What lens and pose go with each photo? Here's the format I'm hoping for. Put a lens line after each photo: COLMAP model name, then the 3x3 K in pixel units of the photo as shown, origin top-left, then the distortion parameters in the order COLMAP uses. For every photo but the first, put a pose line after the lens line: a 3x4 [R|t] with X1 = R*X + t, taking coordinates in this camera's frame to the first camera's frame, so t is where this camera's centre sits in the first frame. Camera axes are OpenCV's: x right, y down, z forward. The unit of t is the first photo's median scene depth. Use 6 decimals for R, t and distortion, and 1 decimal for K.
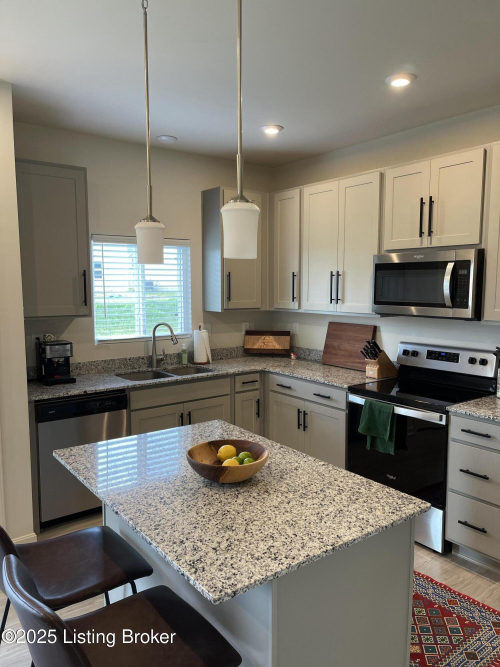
lens RADIAL K [[506.3, 0, 250.0], [0, 506.3, 333.5], [0, 0, 1]] dist [0.069068, -0.081040]
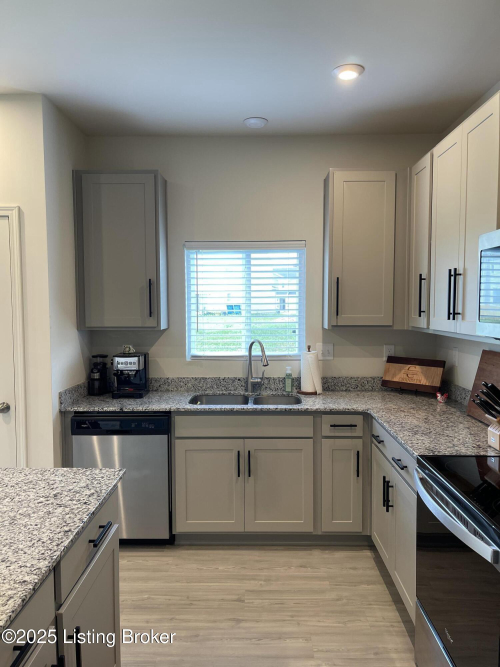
lens RADIAL K [[506.3, 0, 250.0], [0, 506.3, 333.5], [0, 0, 1]] dist [0.069068, -0.081040]
pose [[0.789165, 0.034168, -0.613231, 0.344838], [-0.058953, 0.998055, -0.020257, -0.014240], [0.611346, 0.052138, 0.789644, 0.335308]]
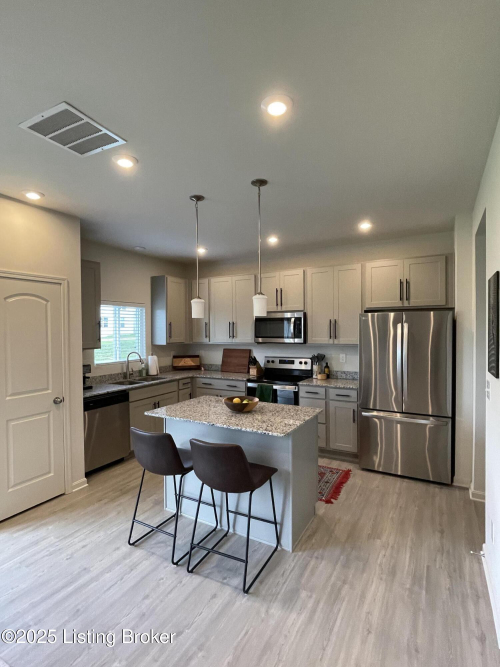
lens RADIAL K [[342.3, 0, 250.0], [0, 342.3, 333.5], [0, 0, 1]] dist [-0.001058, -0.000211]
pose [[0.912908, -0.012290, 0.407980, -0.290299], [0.048148, 0.995810, -0.077740, 0.025955], [-0.405316, 0.090613, 0.909675, -0.205778]]
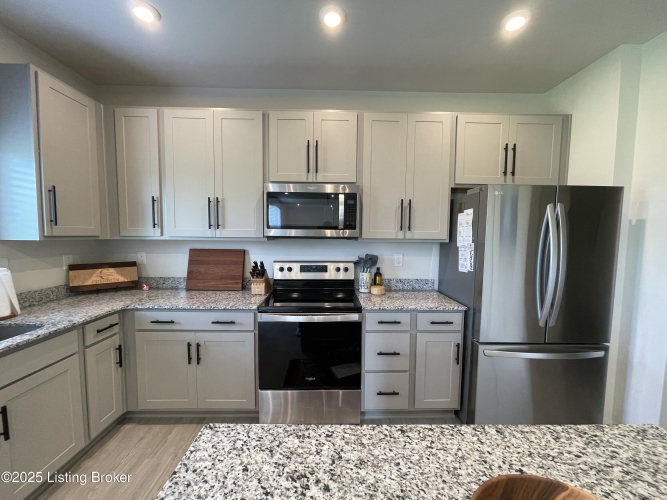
lens RADIAL K [[269.5, 0, 333.4], [0, 269.5, 251.7], [0, 0, 1]] dist [0.000341, 0.000079]
pose [[0.585876, -0.046222, 0.809082, -0.130748], [0.069699, 0.997547, 0.006518, -0.000282], [-0.807398, 0.052573, 0.587660, 0.470341]]
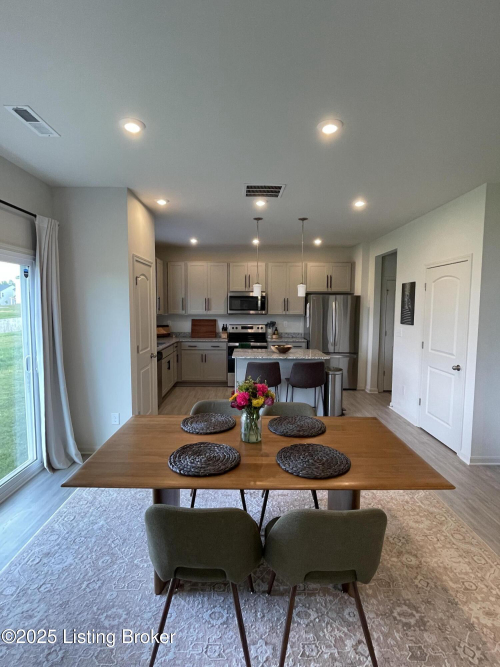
lens RADIAL K [[342.3, 0, 250.0], [0, 342.3, 333.5], [0, 0, 1]] dist [-0.001058, -0.000211]
pose [[0.586555, -0.063904, 0.807384, -1.037785], [0.075405, 0.996861, 0.024120, 0.026334], [-0.806391, 0.046733, 0.589533, -0.150926]]
